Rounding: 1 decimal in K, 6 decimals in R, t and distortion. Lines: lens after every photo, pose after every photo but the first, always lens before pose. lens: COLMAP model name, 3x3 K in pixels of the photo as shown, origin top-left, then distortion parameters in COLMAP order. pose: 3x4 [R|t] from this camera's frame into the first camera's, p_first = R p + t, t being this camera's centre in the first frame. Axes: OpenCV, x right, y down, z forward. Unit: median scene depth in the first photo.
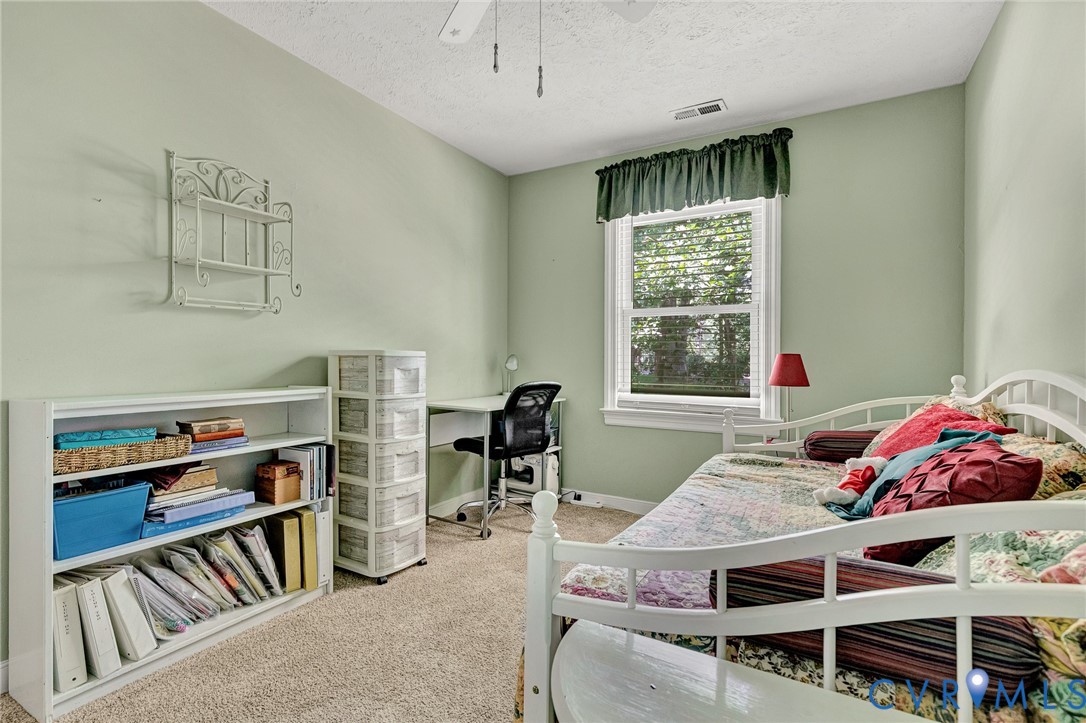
lens RADIAL K [[496.0, 0, 531.7], [0, 496.0, 365.7], [0, 0, 1]] dist [0.009862, -0.000884]
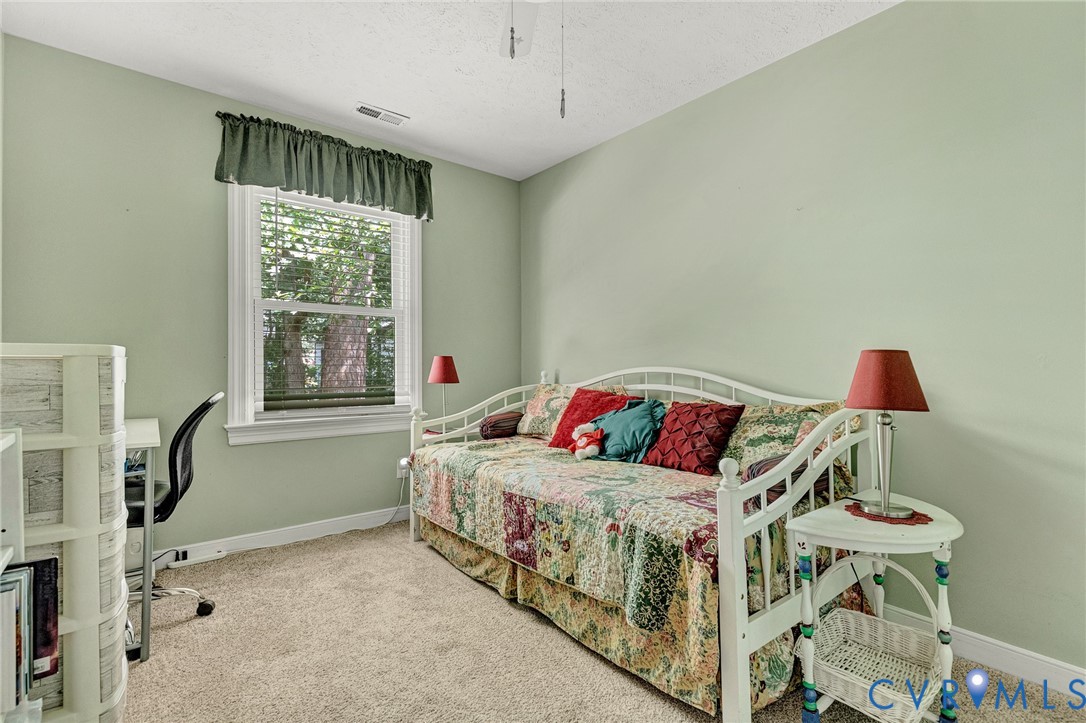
lens RADIAL K [[499.2, 0, 549.6], [0, 499.2, 358.4], [0, 0, 1]] dist [0.011498, -0.000104]
pose [[0.372383, -0.002796, 0.928075, -0.433181], [0.013011, 0.999913, -0.002208, -0.009602], [-0.927988, 0.012897, 0.372387, 0.277127]]
